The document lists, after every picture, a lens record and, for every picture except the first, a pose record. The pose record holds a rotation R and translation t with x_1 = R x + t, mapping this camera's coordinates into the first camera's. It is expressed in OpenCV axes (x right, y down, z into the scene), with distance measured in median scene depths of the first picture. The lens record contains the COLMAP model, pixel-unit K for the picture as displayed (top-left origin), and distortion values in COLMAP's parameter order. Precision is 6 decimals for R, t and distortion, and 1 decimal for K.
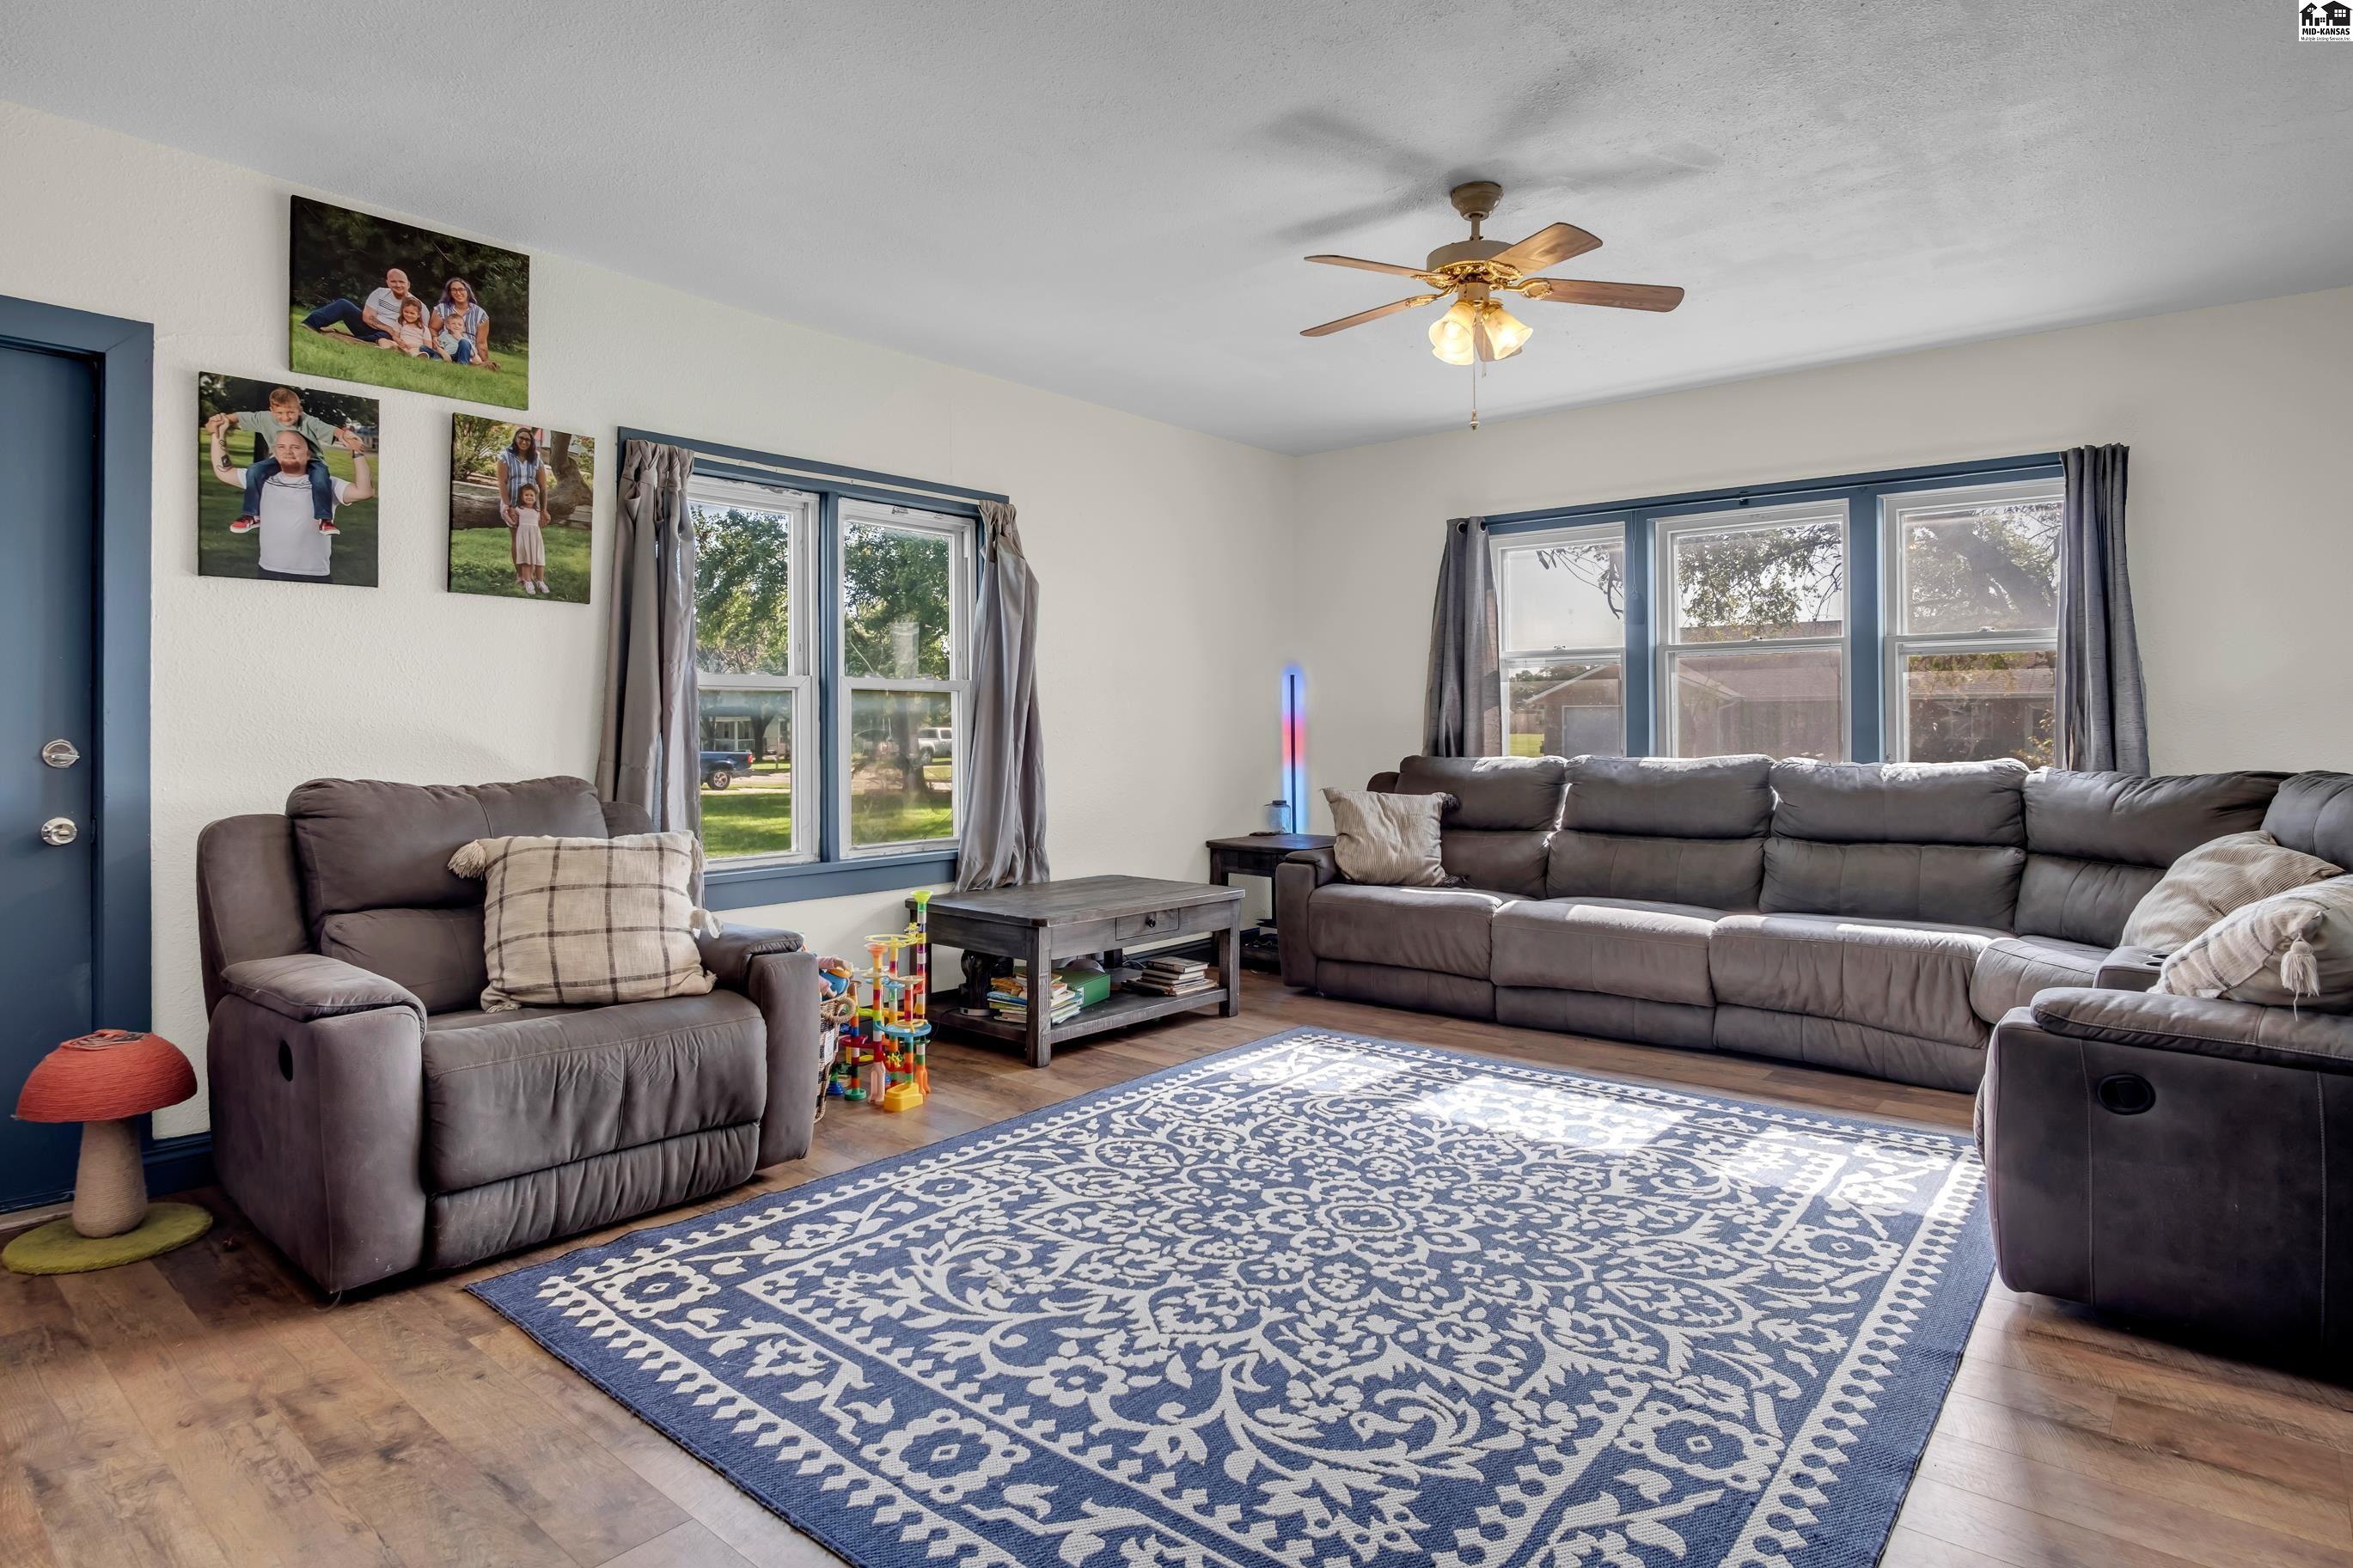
lens RADIAL K [[1287.3, 0, 1158.6], [0, 1287.3, 722.5], [0, 0, 1]] dist [-0.029146, 0.002970]
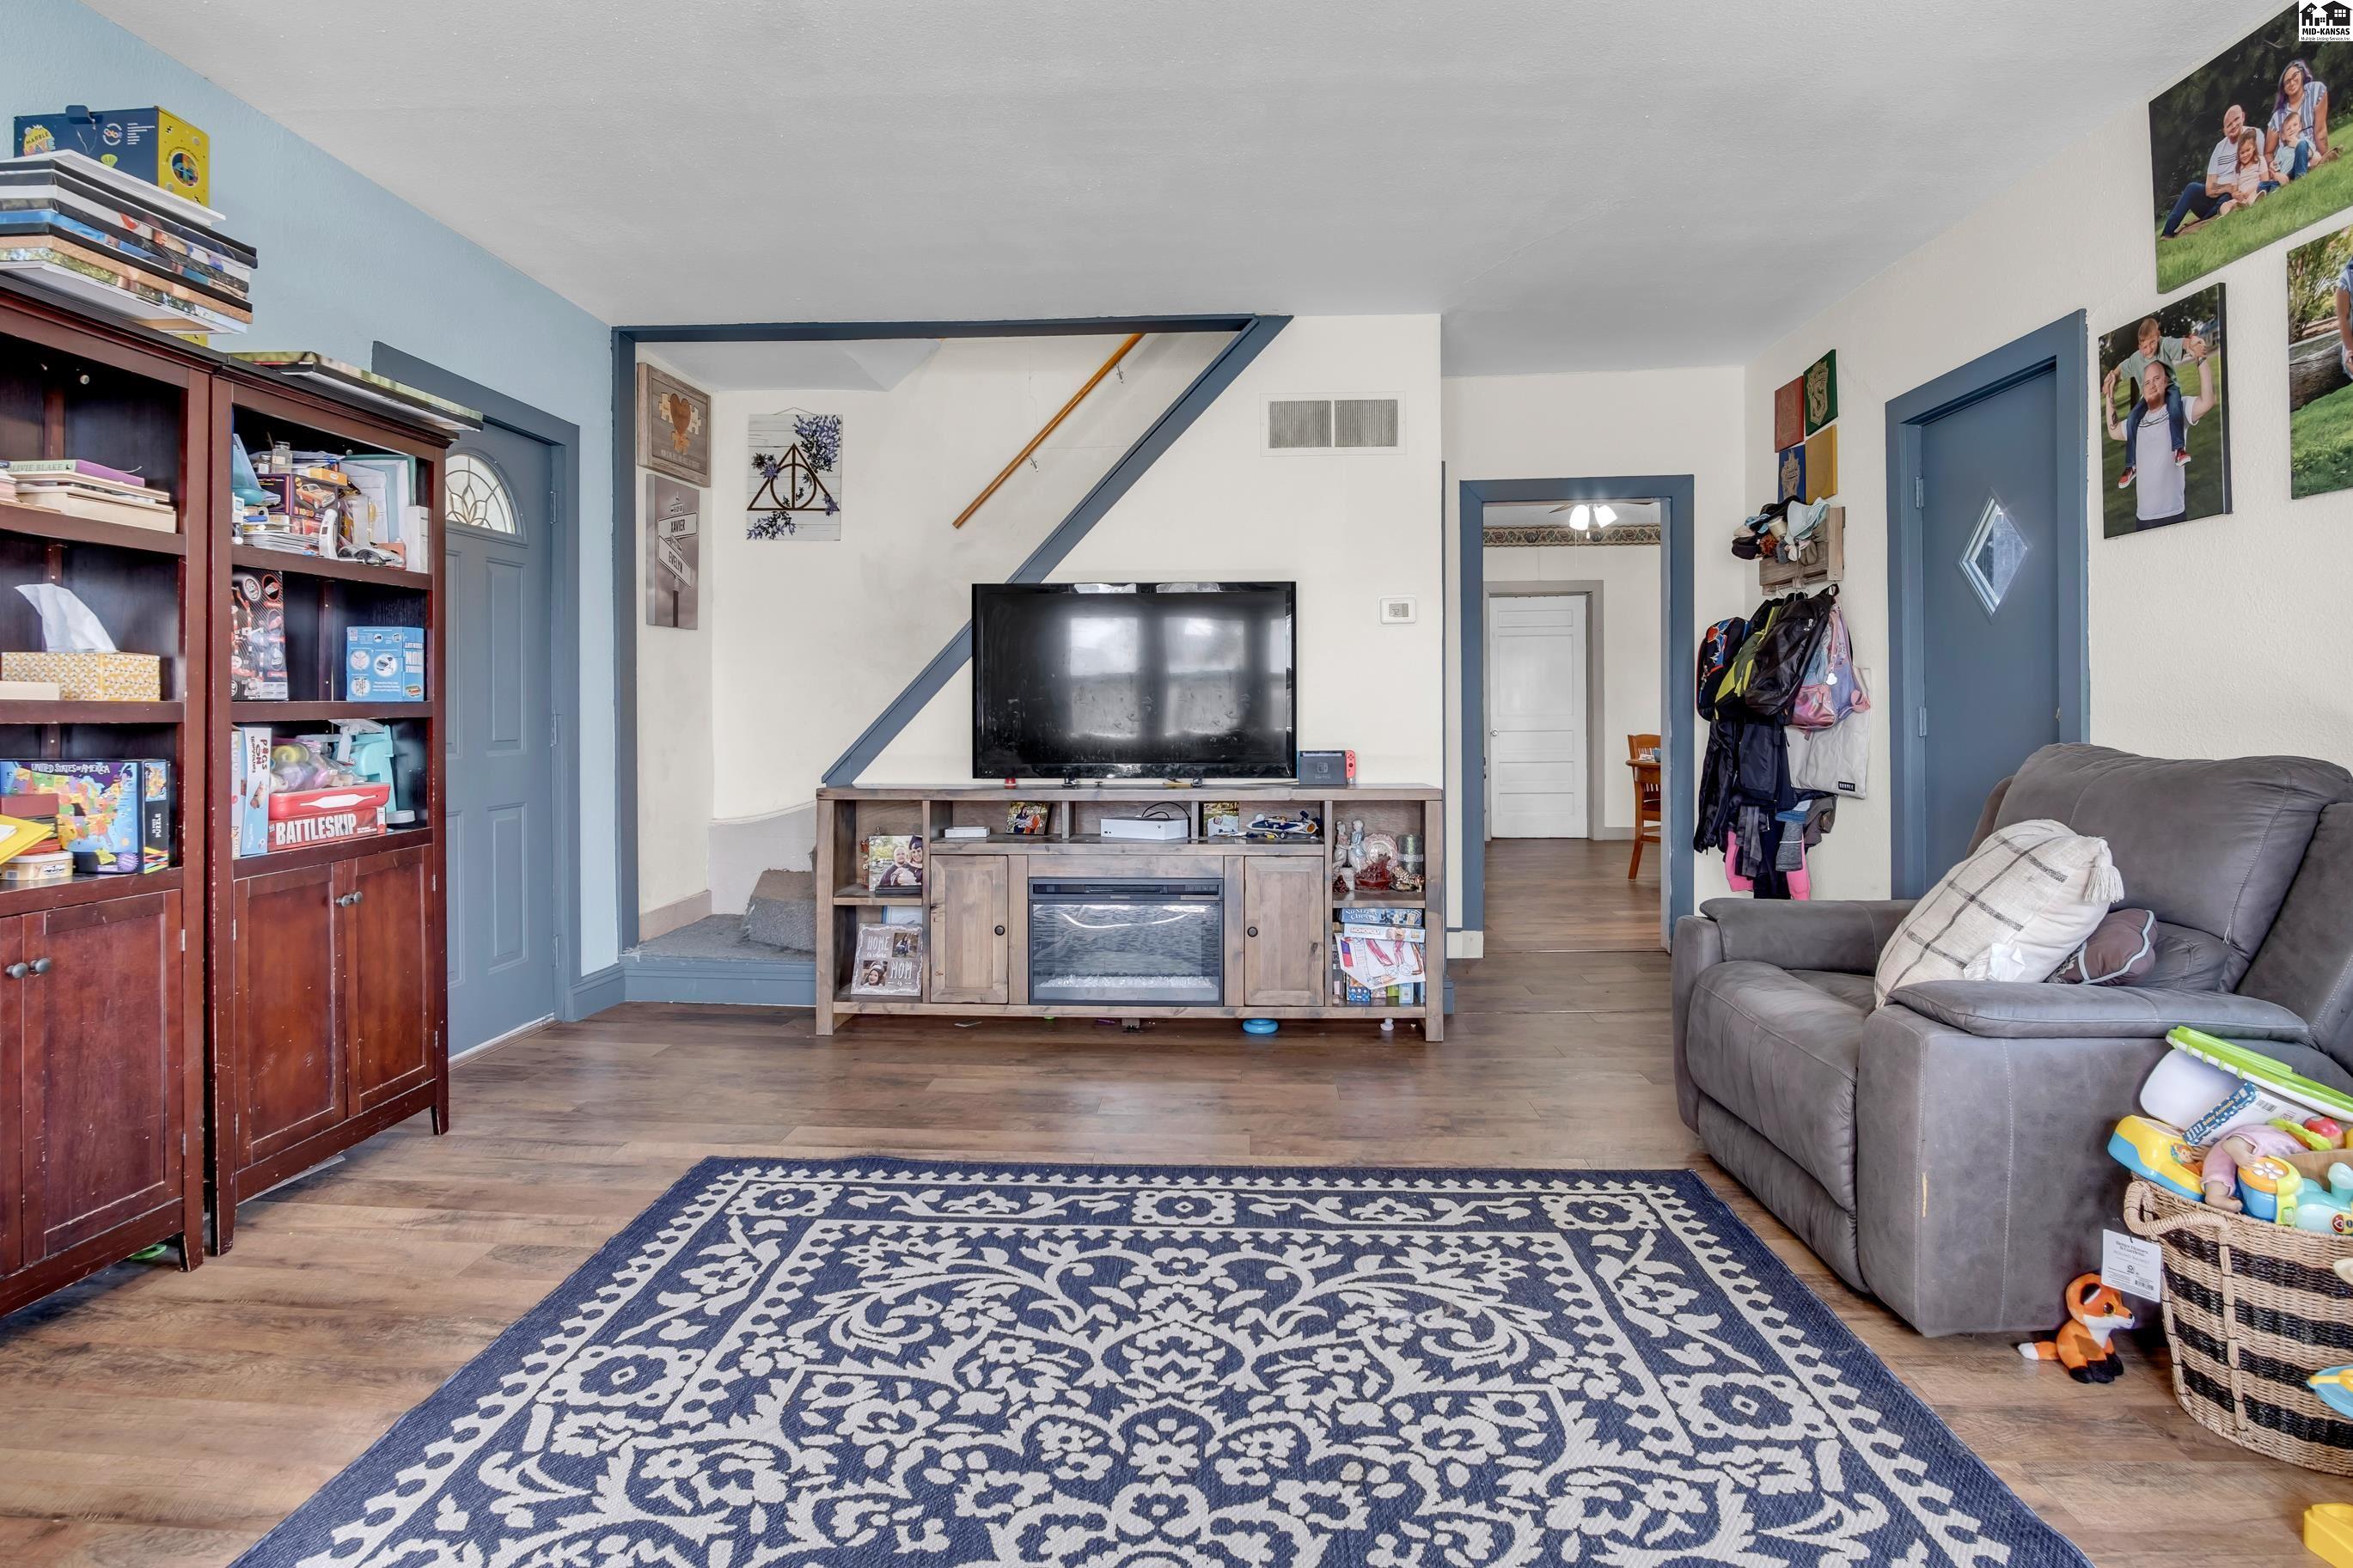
lens RADIAL K [[1287.3, 0, 1168.4], [0, 1287.3, 721.5], [0, 0, 1]] dist [-0.029146, 0.002970]
pose [[-0.795771, 0.009807, -0.605518, 0.550035], [0.008951, 0.999950, 0.004432, 0.022103], [0.605531, -0.001893, -0.795819, 1.661594]]
